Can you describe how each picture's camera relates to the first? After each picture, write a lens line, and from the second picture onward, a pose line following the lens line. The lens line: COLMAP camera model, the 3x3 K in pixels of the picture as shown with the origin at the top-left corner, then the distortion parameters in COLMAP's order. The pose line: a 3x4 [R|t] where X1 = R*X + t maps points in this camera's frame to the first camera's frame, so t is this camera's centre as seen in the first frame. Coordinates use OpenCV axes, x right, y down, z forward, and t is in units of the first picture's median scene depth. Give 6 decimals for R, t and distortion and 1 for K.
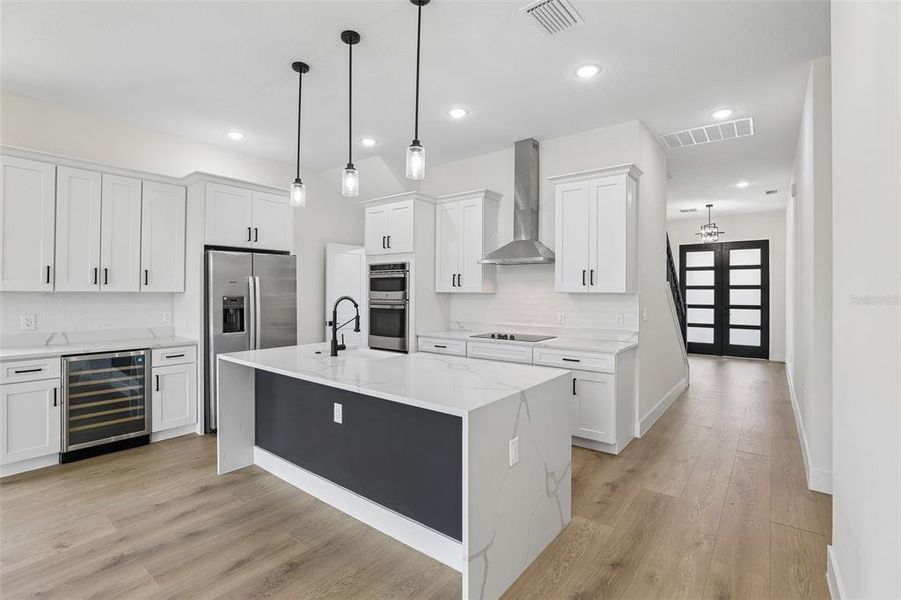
lens RADIAL K [[416.2, 0, 447.1], [0, 416.2, 289.8], [0, 0, 1]] dist [-0.037561, 0.010662]
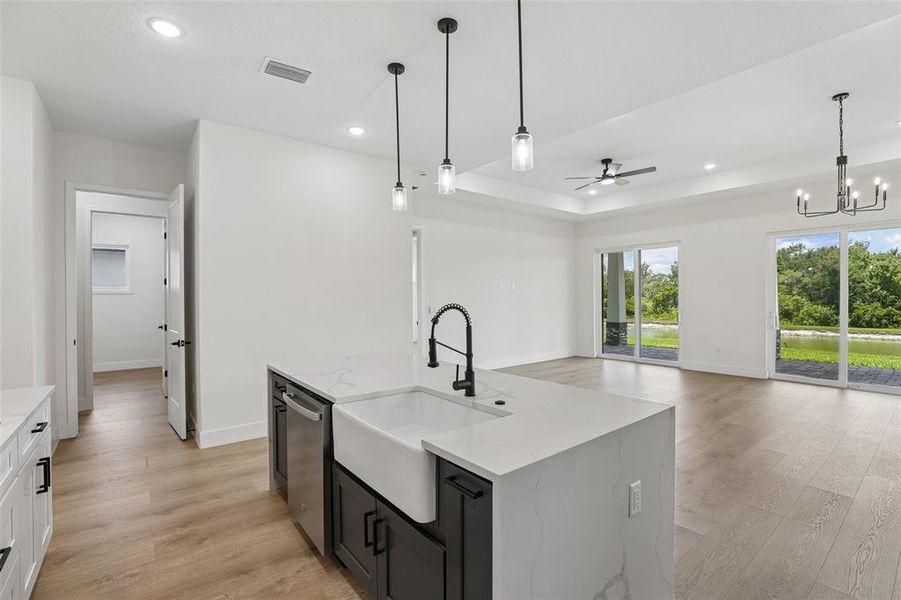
lens RADIAL K [[407.9, 0, 450.6], [0, 407.9, 296.6], [0, 0, 1]] dist [-0.019473, 0.000413]
pose [[-0.973943, 0.005623, 0.226723, -0.273764], [0.005178, 0.999983, -0.002556, 0.004884], [-0.226733, -0.001315, -0.973956, 1.150611]]
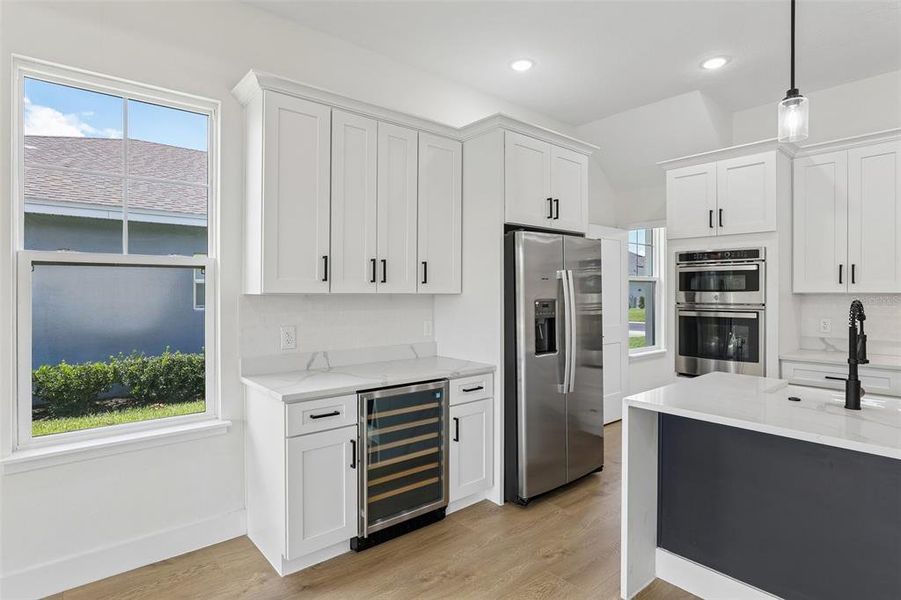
lens RADIAL K [[472.3, 0, 449.8], [0, 472.3, 291.7], [0, 0, 1]] dist [-0.026240, 0.000946]
pose [[0.980478, -0.003088, -0.196605, -0.478239], [0.003961, 0.999984, 0.004047, -0.001109], [0.196589, -0.004746, 0.980474, 0.203633]]
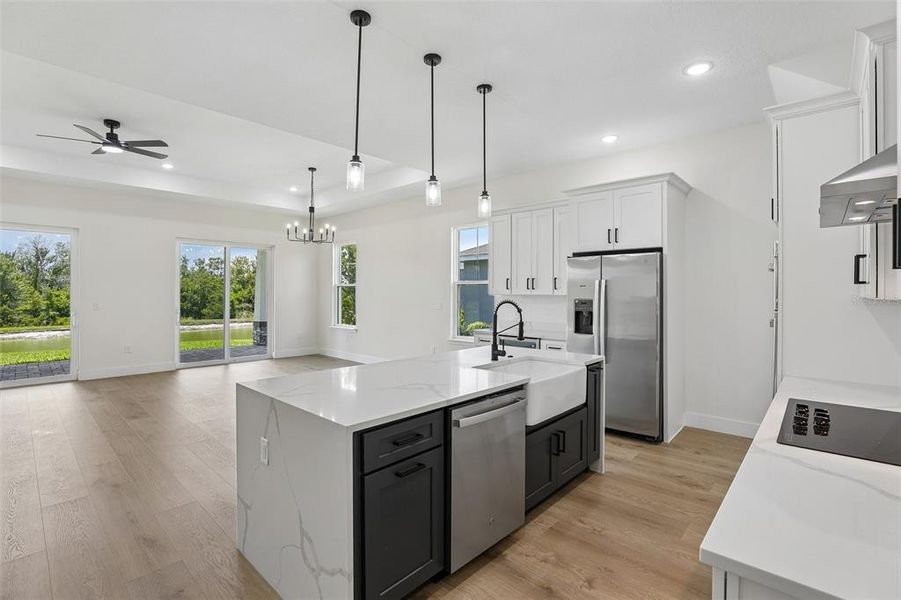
lens RADIAL K [[416.2, 0, 447.1], [0, 416.2, 289.8], [0, 0, 1]] dist [-0.037561, 0.010662]
pose [[-0.076085, -0.010176, -0.997049, 0.510694], [0.000198, 0.999948, -0.010221, 0.001620], [0.997101, -0.000975, -0.076079, 0.679487]]
